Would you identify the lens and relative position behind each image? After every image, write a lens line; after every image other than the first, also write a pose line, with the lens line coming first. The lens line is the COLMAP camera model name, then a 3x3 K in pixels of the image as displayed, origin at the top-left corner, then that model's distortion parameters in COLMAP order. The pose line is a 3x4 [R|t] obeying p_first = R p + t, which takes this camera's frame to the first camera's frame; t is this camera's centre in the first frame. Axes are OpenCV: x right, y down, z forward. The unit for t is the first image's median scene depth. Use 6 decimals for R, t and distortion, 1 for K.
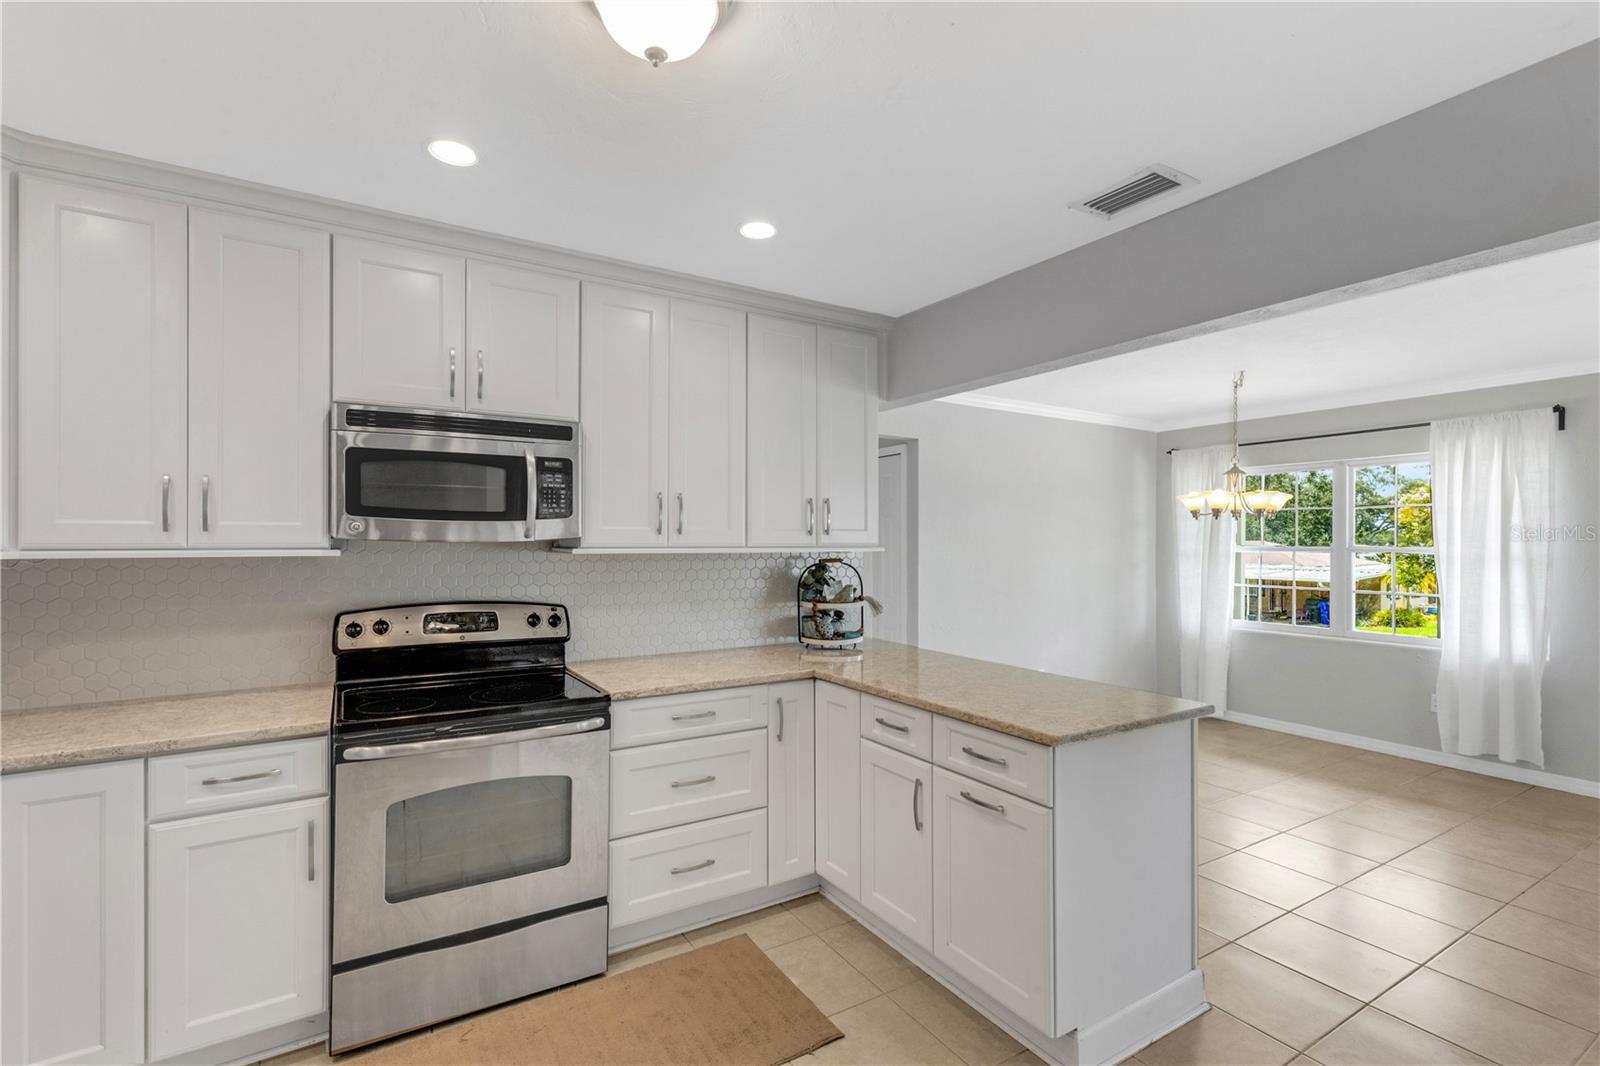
lens RADIAL K [[727.6, 0, 810.7], [0, 727.6, 538.9], [0, 0, 1]] dist [0.005013, -0.000354]
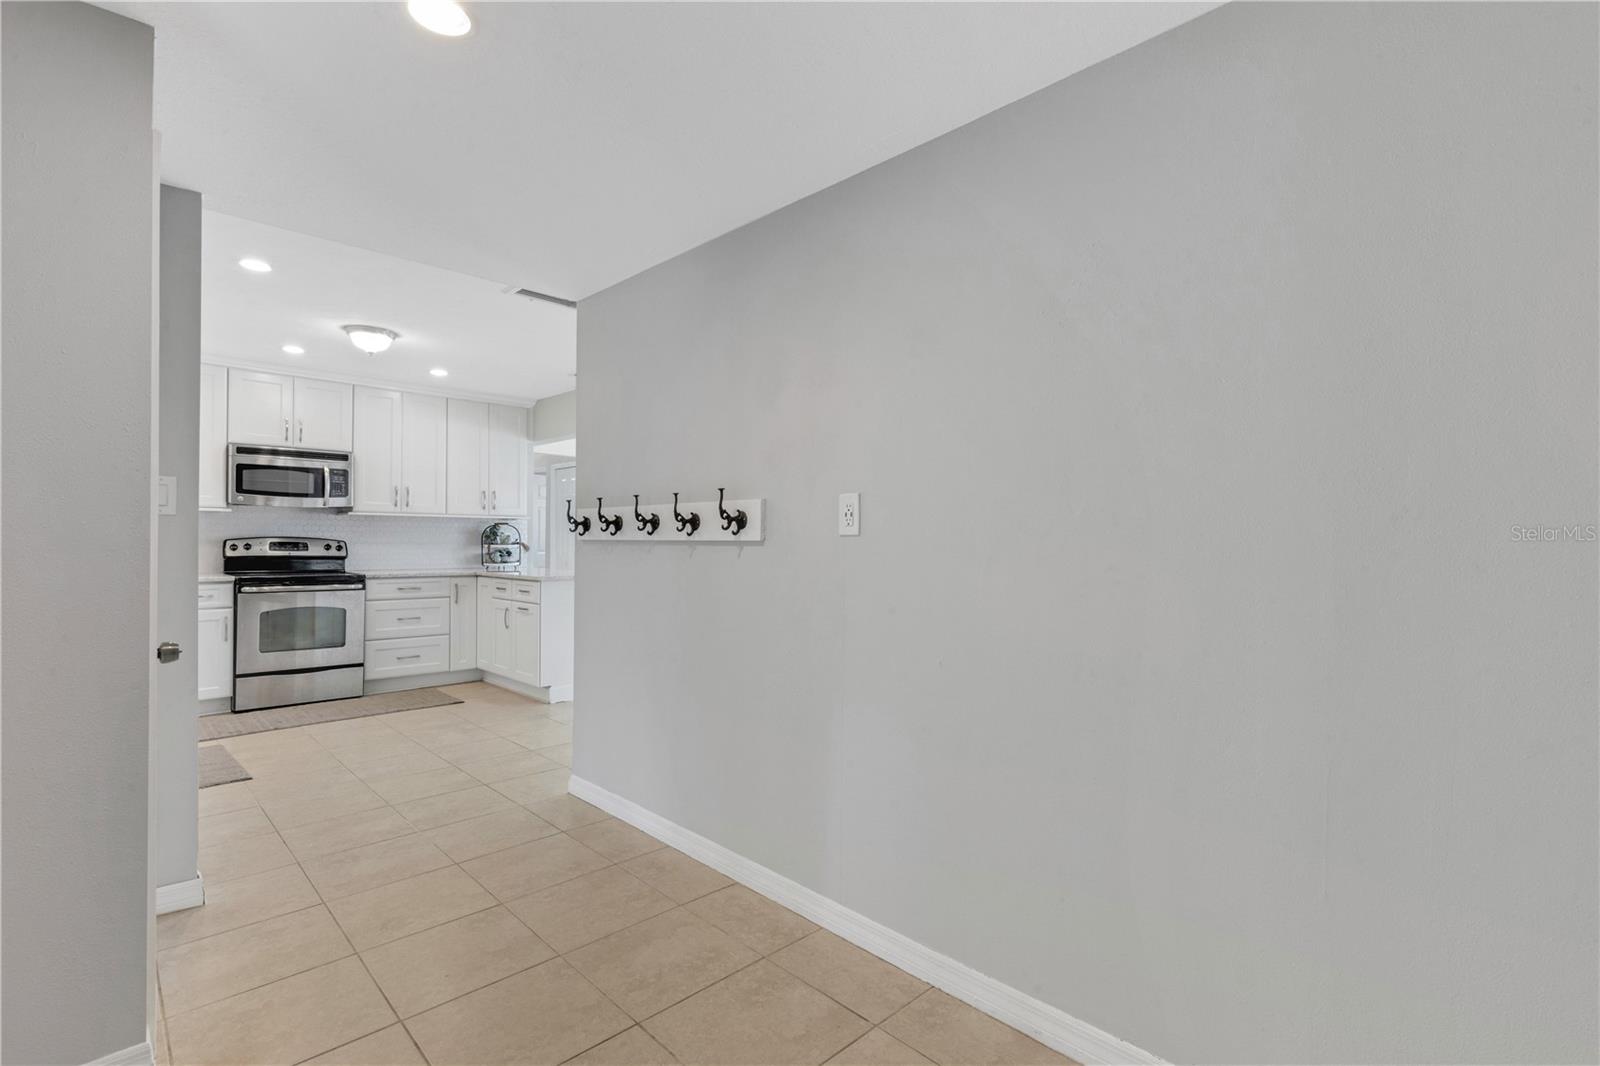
lens RADIAL K [[727.6, 0, 807.4], [0, 727.6, 537.3], [0, 0, 1]] dist [0.005013, -0.000354]
pose [[0.975079, 0.006178, 0.221772, 0.523720], [-0.006222, 0.999981, -0.000501, 0.083121], [-0.221771, -0.000891, 0.975098, -1.415802]]
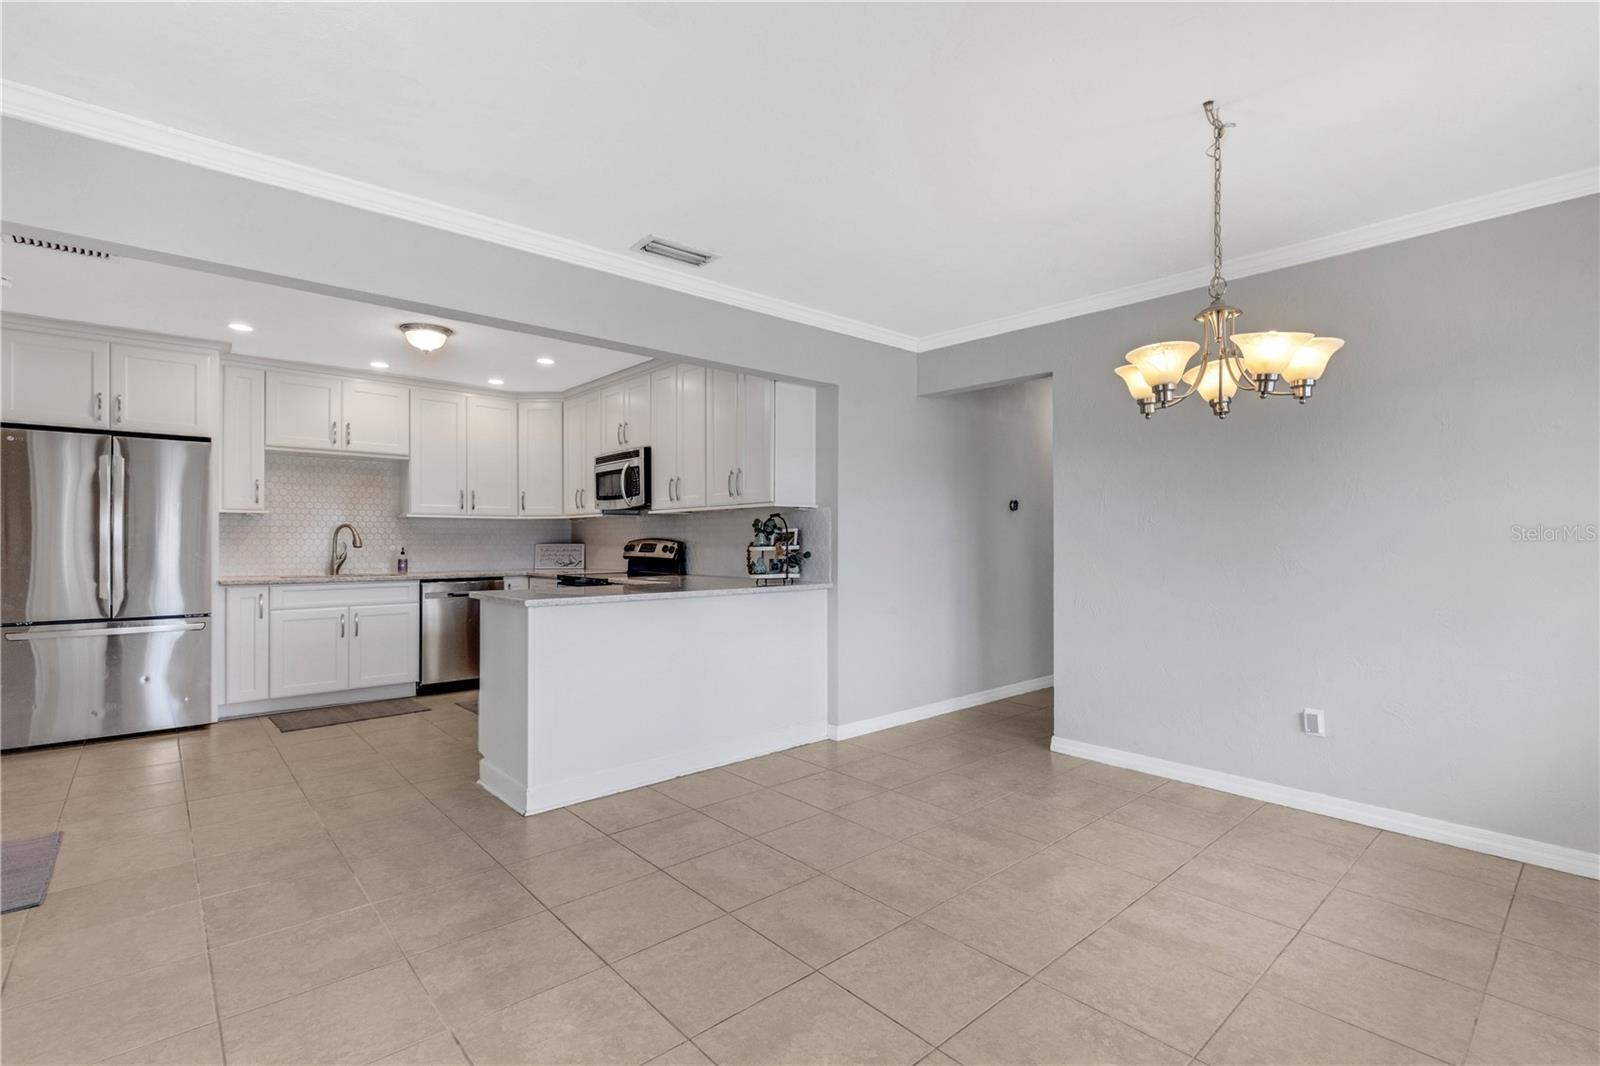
lens RADIAL K [[727.6, 0, 811.2], [0, 727.6, 538.7], [0, 0, 1]] dist [0.005013, -0.000354]
pose [[0.182235, -0.005121, -0.983242, 1.756365], [0.004367, 0.999981, -0.004398, 0.103712], [0.983245, -0.003493, 0.182254, 1.120288]]
